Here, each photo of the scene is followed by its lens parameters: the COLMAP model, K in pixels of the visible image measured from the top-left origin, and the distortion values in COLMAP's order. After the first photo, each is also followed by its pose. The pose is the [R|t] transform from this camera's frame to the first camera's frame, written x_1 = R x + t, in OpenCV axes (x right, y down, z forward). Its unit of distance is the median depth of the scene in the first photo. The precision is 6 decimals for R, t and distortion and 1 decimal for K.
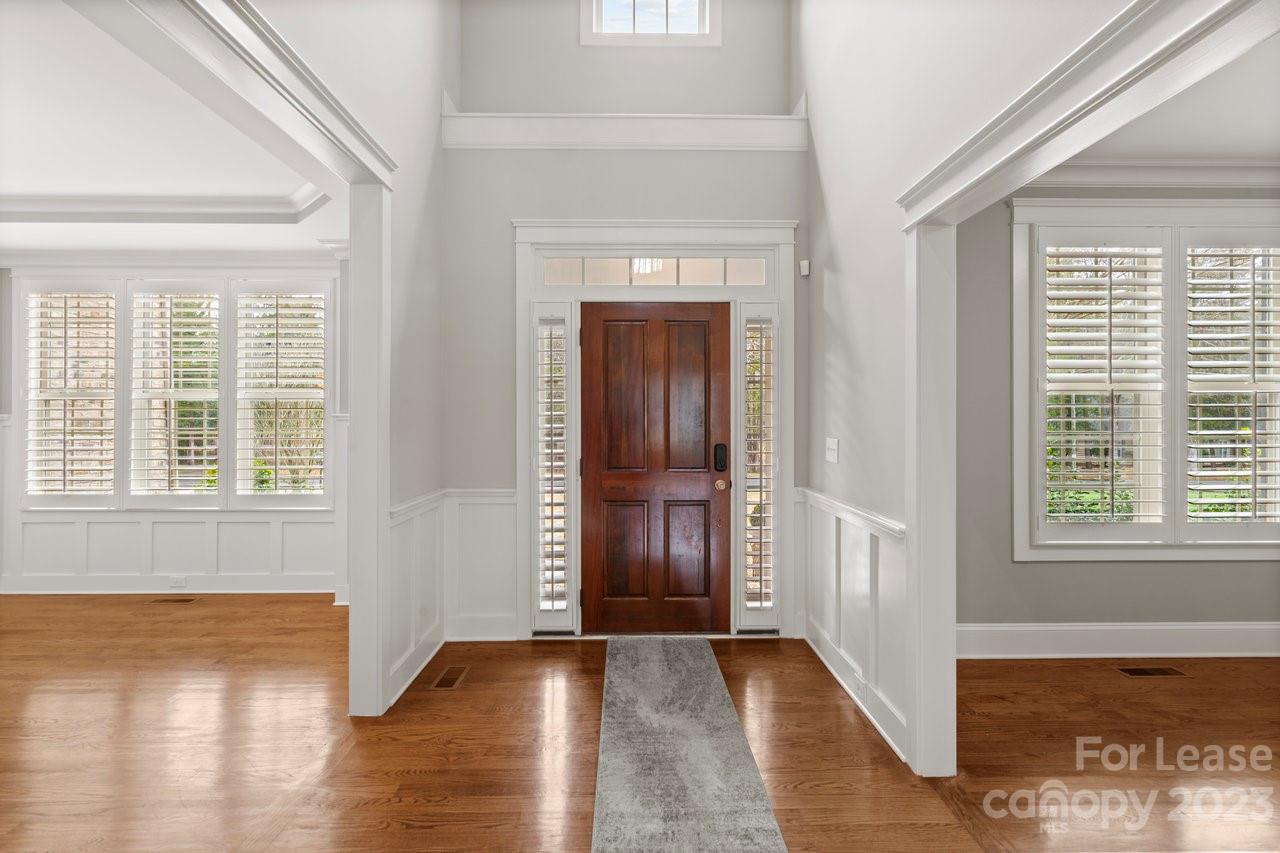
lens RADIAL K [[604.4, 0, 640.5], [0, 604.4, 417.6], [0, 0, 1]] dist [-0.004057, 0.003559]
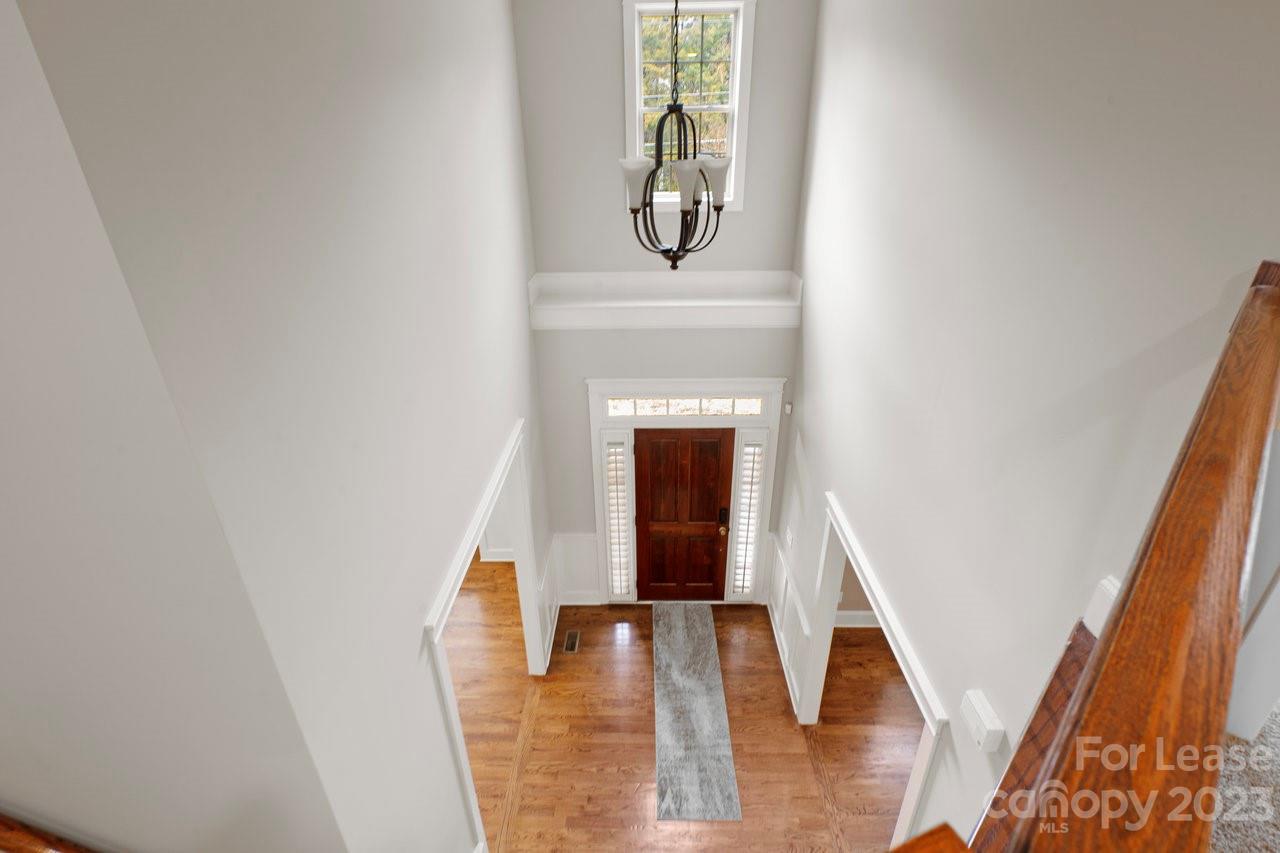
lens RADIAL K [[604.4, 0, 638.7], [0, 604.4, 420.4], [0, 0, 1]] dist [-0.004057, 0.003559]
pose [[0.999487, 0.002949, -0.031895, -0.043648], [0.011358, 0.898423, 0.438984, -0.938982], [0.029949, -0.439121, 0.897929, -0.353846]]
